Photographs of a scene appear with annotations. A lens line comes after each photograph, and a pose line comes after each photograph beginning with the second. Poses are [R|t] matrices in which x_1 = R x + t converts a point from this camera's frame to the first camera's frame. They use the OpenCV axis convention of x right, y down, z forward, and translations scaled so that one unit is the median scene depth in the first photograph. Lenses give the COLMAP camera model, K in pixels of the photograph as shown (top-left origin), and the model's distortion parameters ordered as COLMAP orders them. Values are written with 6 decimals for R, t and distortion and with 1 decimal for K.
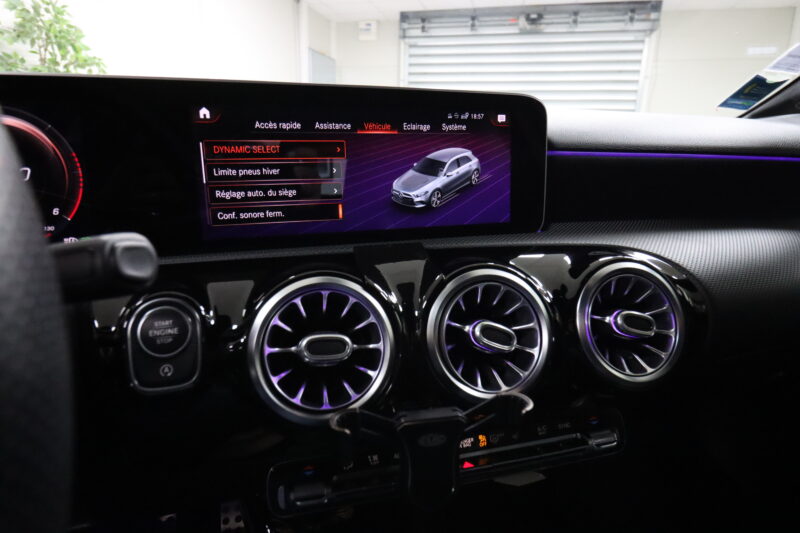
lens RADIAL K [[443.1, 0, 404.2], [0, 443.1, 255.3], [0, 0, 1]] dist [0.008812, -0.010811]
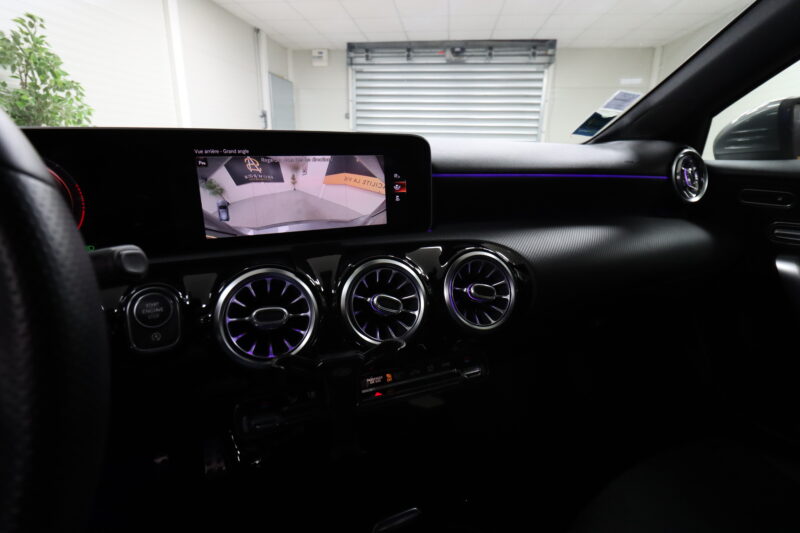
lens RADIAL K [[371.5, 0, 398.8], [0, 371.5, 256.9], [0, 0, 1]] dist [-0.000134, -0.008701]
pose [[0.993949, -0.033094, 0.104736, 0.014480], [0.030434, 0.999175, 0.026895, -0.001059], [-0.105540, -0.023545, 0.994136, -0.030426]]
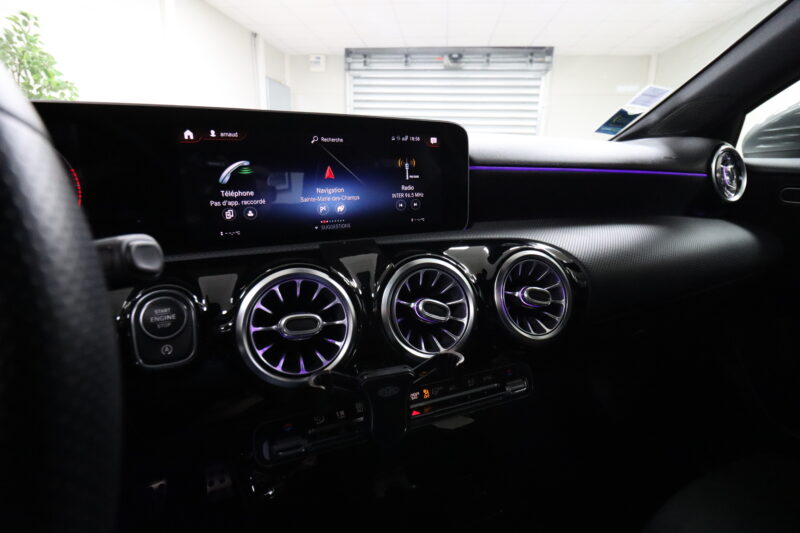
lens RADIAL K [[371.5, 0, 398.8], [0, 371.5, 256.9], [0, 0, 1]] dist [-0.000134, -0.008701]
pose [[0.992474, -0.030036, 0.118716, -0.002560], [0.028946, 0.999522, 0.010893, 0.001628], [-0.118986, -0.007374, 0.992869, -0.007513]]
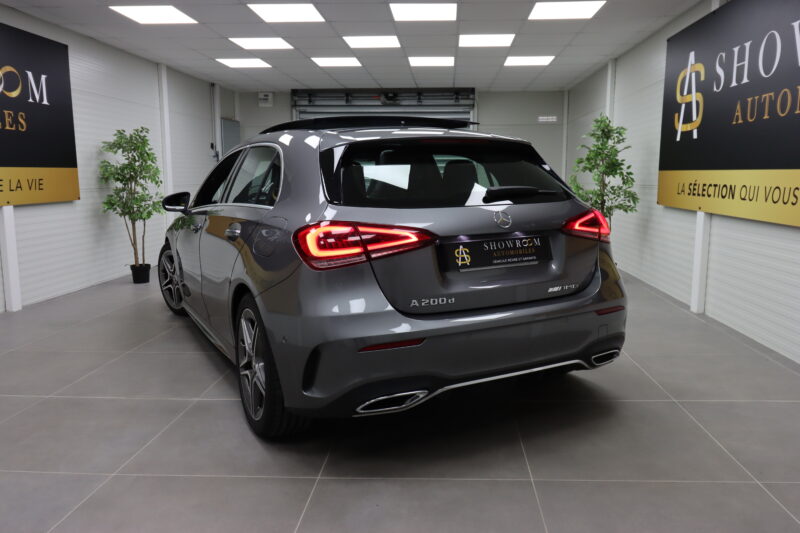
lens RADIAL K [[612.1, 0, 403.1], [0, 612.1, 253.5], [0, 0, 1]] dist [0.003567, 0.000951]
pose [[0.986367, -0.039448, 0.159764, 0.022348], [0.059574, 0.990591, -0.123212, 0.457535], [-0.153401, 0.131050, 0.979436, -1.998524]]
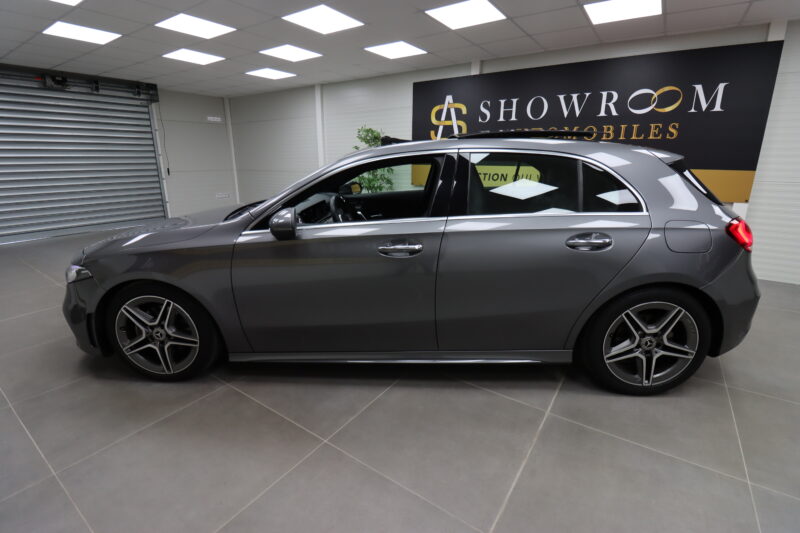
lens RADIAL K [[371.5, 0, 398.8], [0, 371.5, 256.9], [0, 0, 1]] dist [-0.000134, -0.008701]
pose [[0.361230, -0.257729, 0.896152, -1.074207], [0.243498, 0.953772, 0.176149, -0.008256], [-0.900123, 0.154582, 0.407287, -0.548788]]
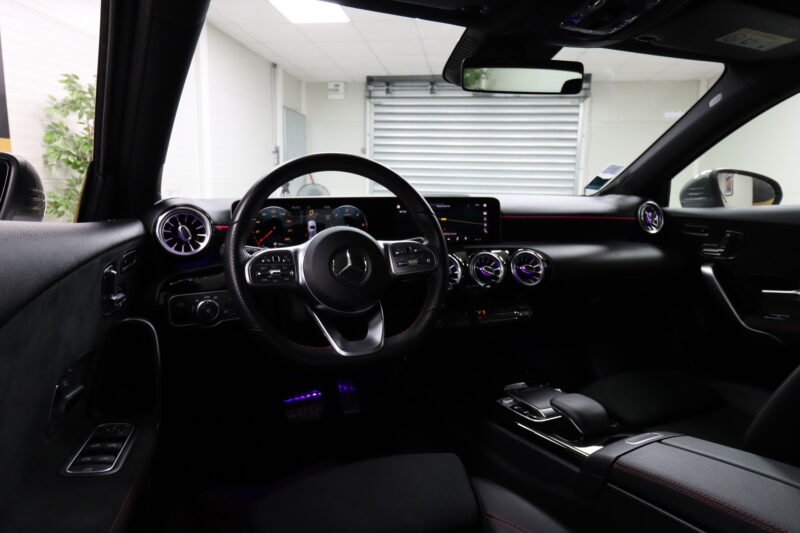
lens RADIAL K [[468.7, 0, 402.9], [0, 468.7, 257.3], [0, 0, 1]] dist [0.009617, -0.010779]
pose [[0.995206, -0.013948, 0.096803, -0.102551], [0.023641, 0.994734, -0.099727, 0.053741], [-0.094903, 0.101538, 0.990295, -0.325011]]
